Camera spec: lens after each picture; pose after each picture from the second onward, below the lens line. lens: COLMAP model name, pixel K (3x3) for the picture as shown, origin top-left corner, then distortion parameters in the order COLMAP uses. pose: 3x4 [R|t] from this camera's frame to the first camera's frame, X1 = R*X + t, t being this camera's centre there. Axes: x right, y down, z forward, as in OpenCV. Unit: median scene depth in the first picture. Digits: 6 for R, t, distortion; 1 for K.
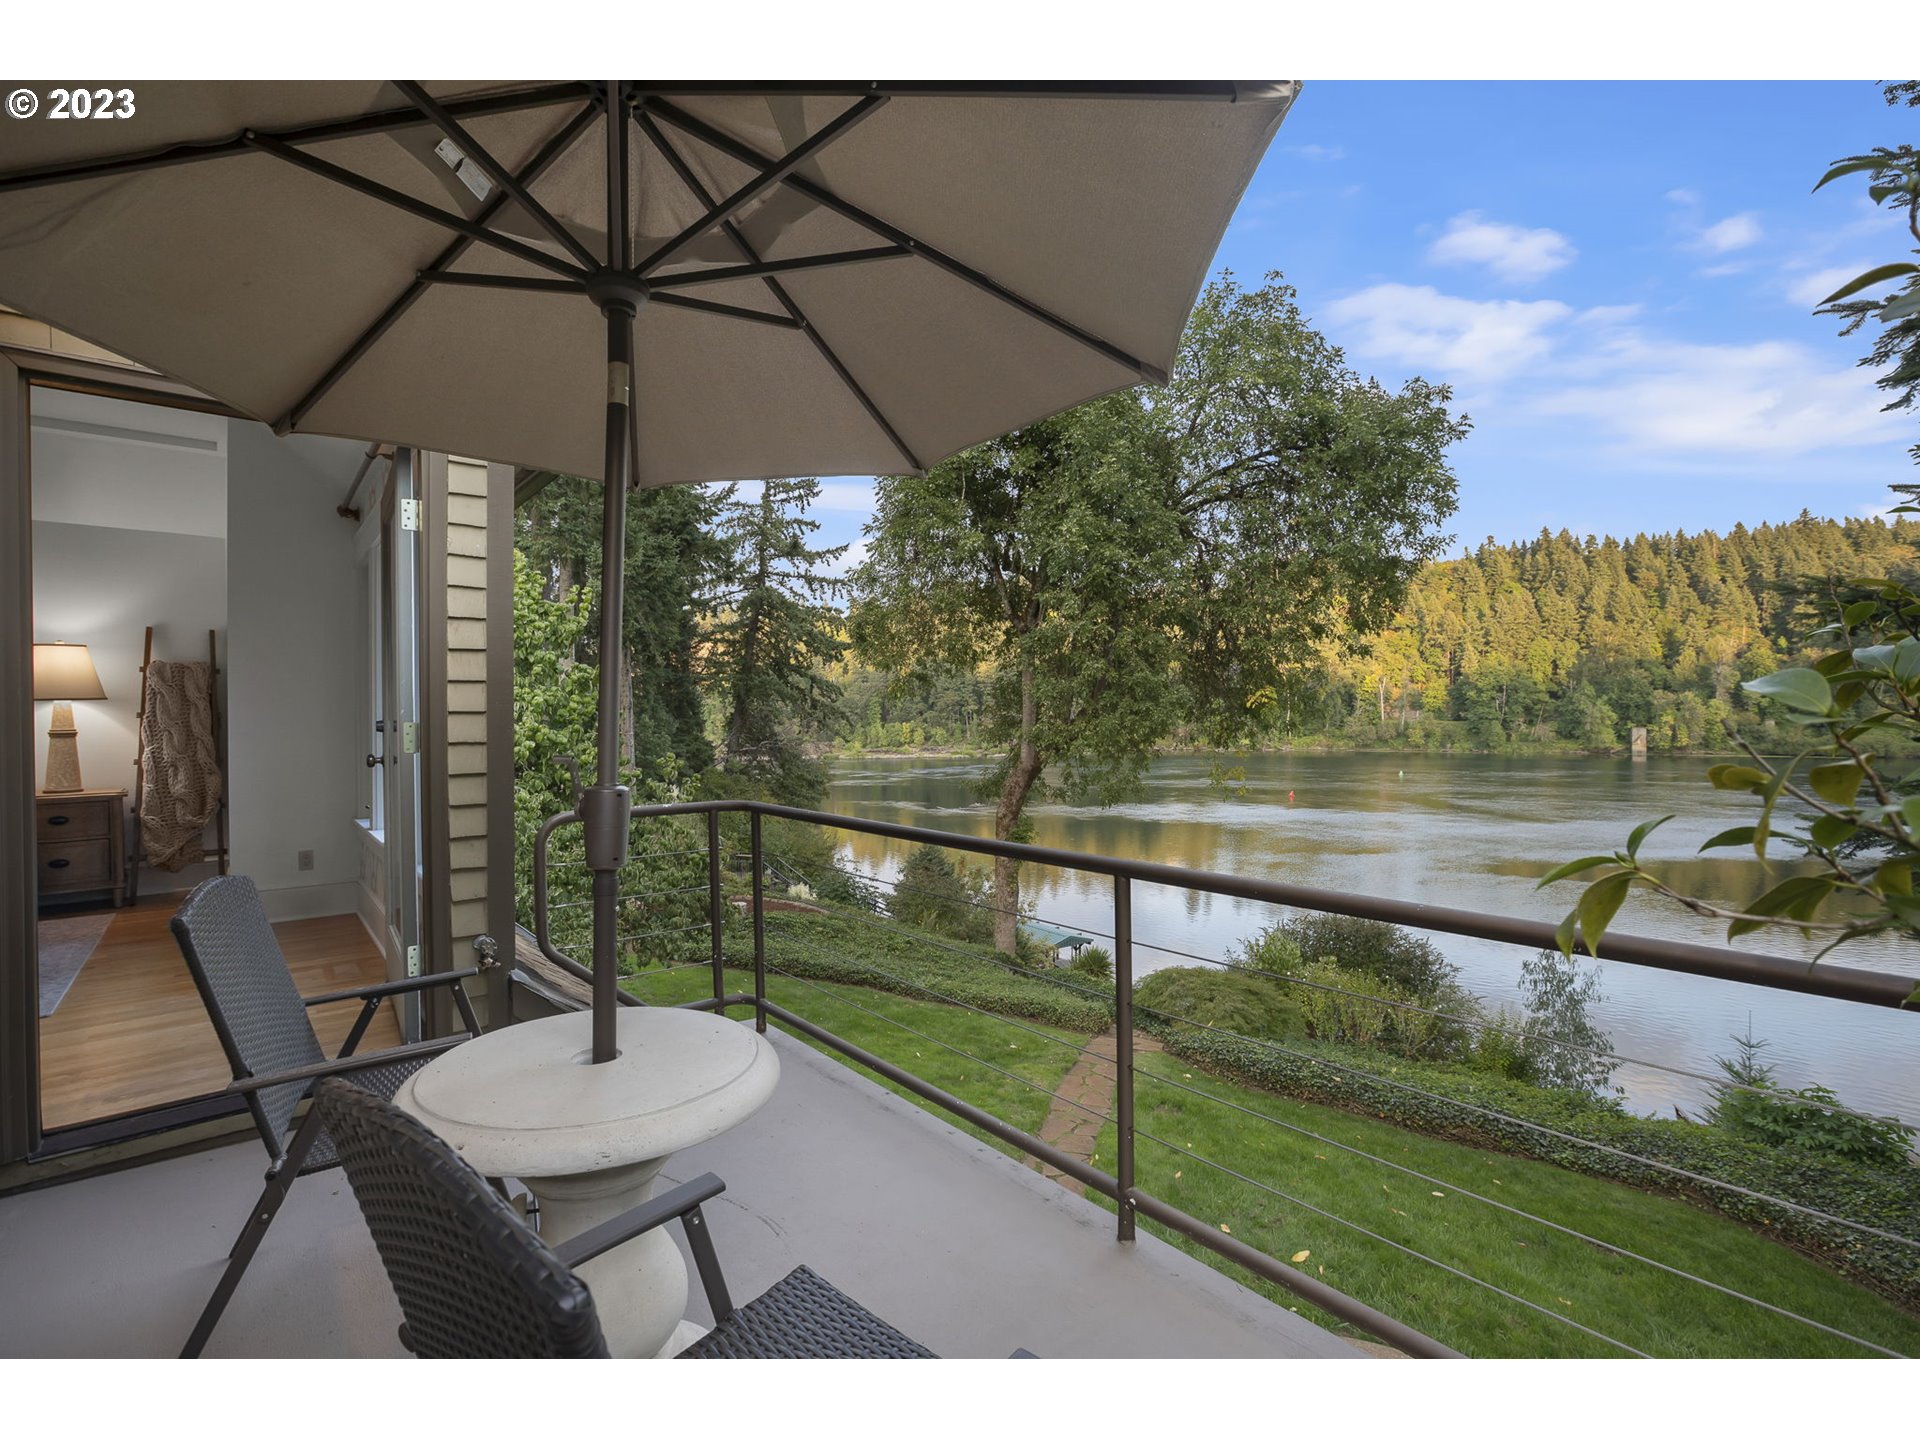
lens RADIAL K [[869.3, 0, 1005.4], [0, 869.3, 719.9], [0, 0, 1]] dist [-0.001139, 0.000246]
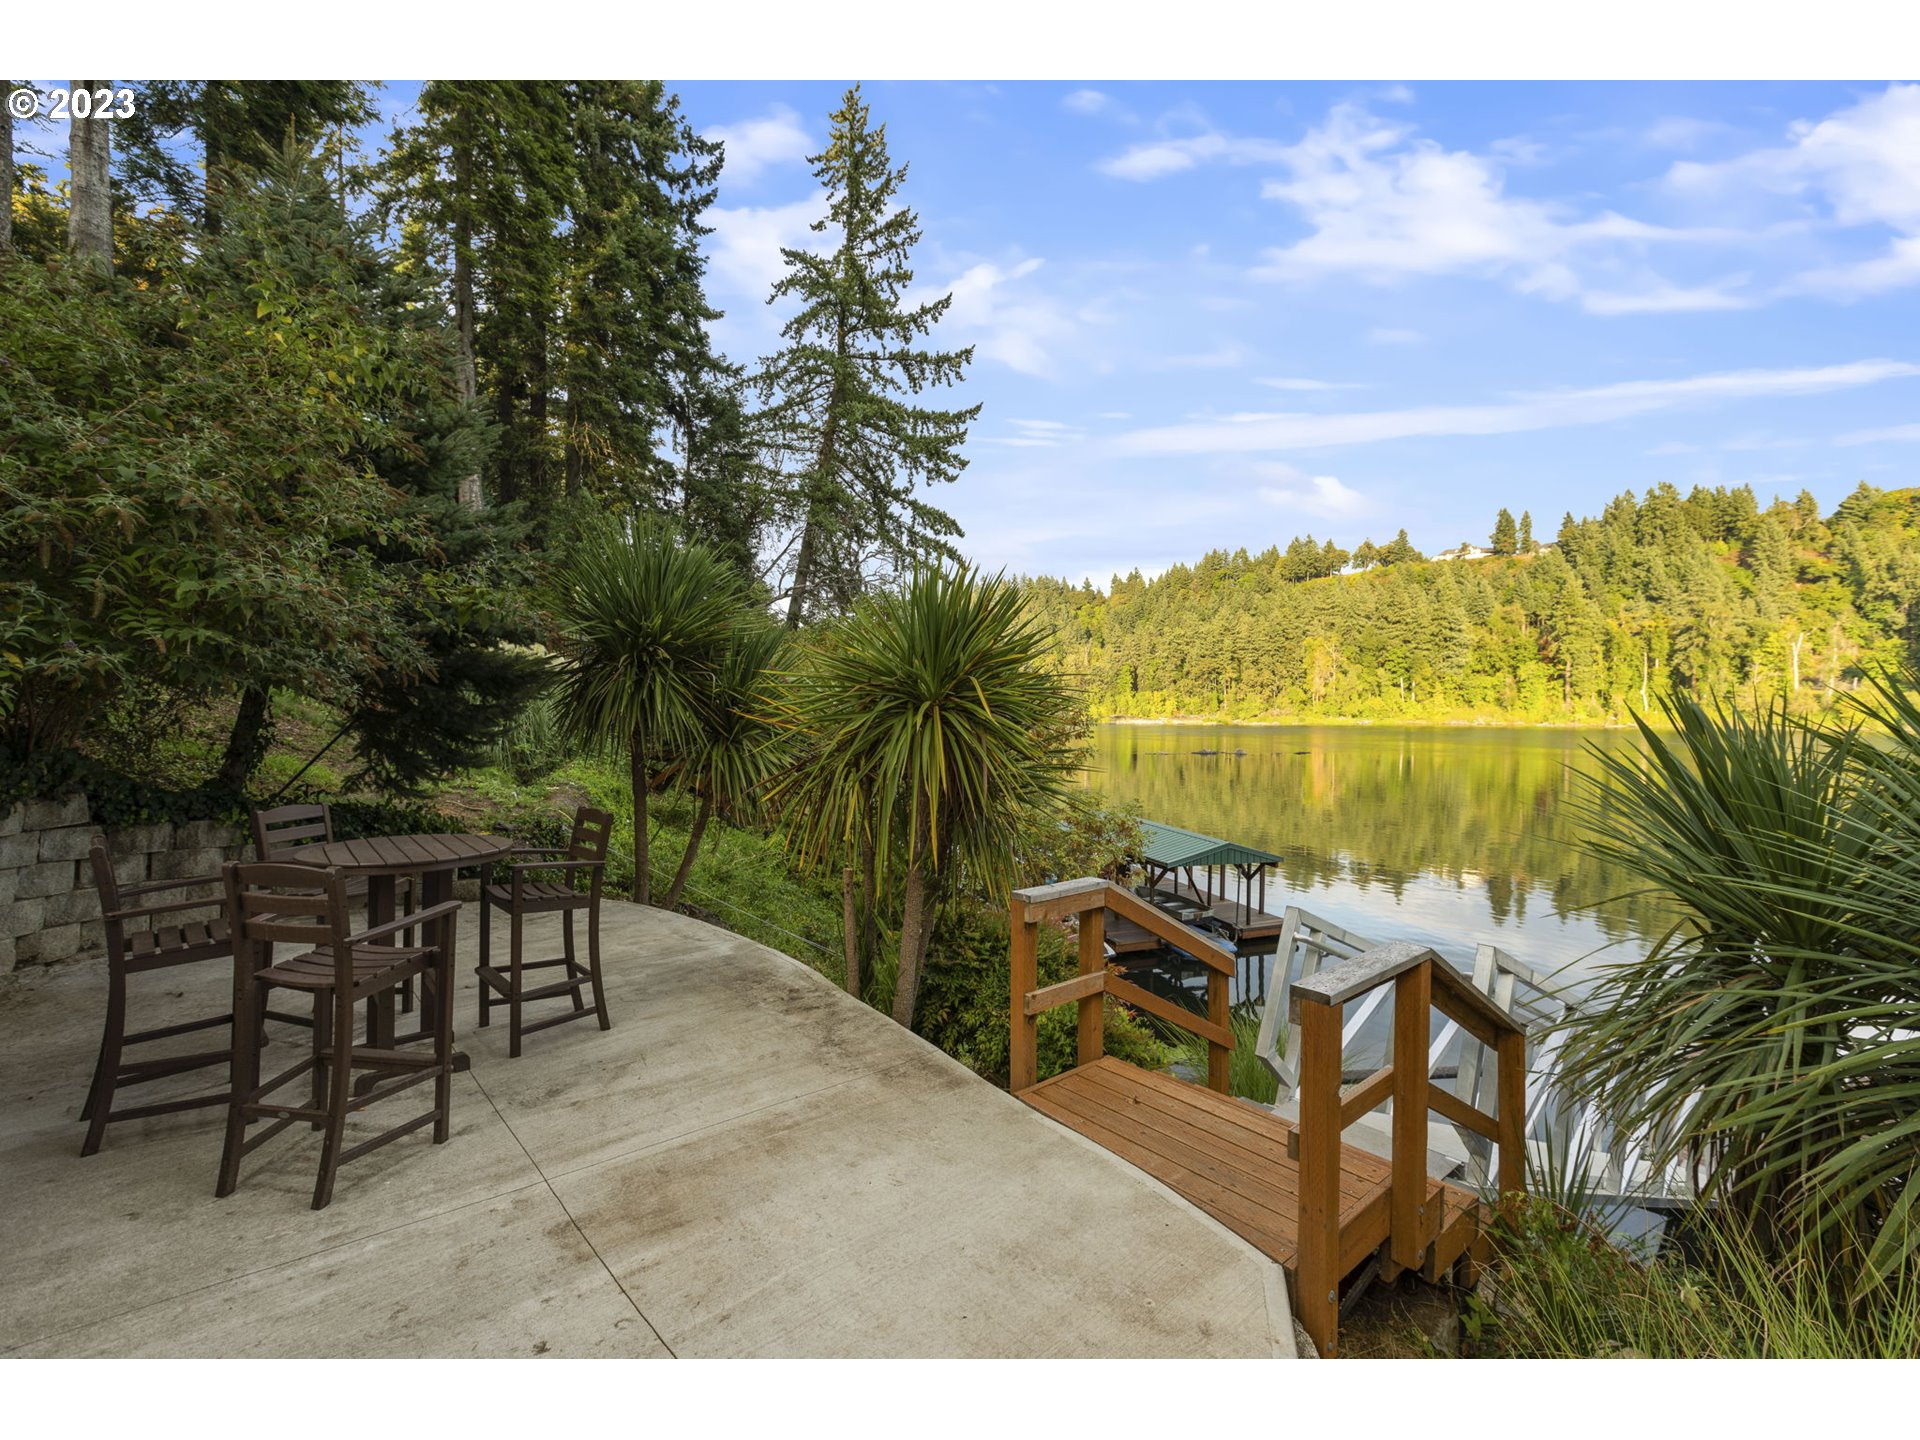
lens RADIAL K [[858.2, 0, 960.0], [0, 858.2, 720.0], [0, 0, 1]] dist [-0.000270, -0.005143]
pose [[0.937910, 0.023029, -0.346113, 0.068426], [-0.015447, 0.999577, 0.024649, 0.114867], [0.346534, -0.017772, 0.937869, 0.336420]]
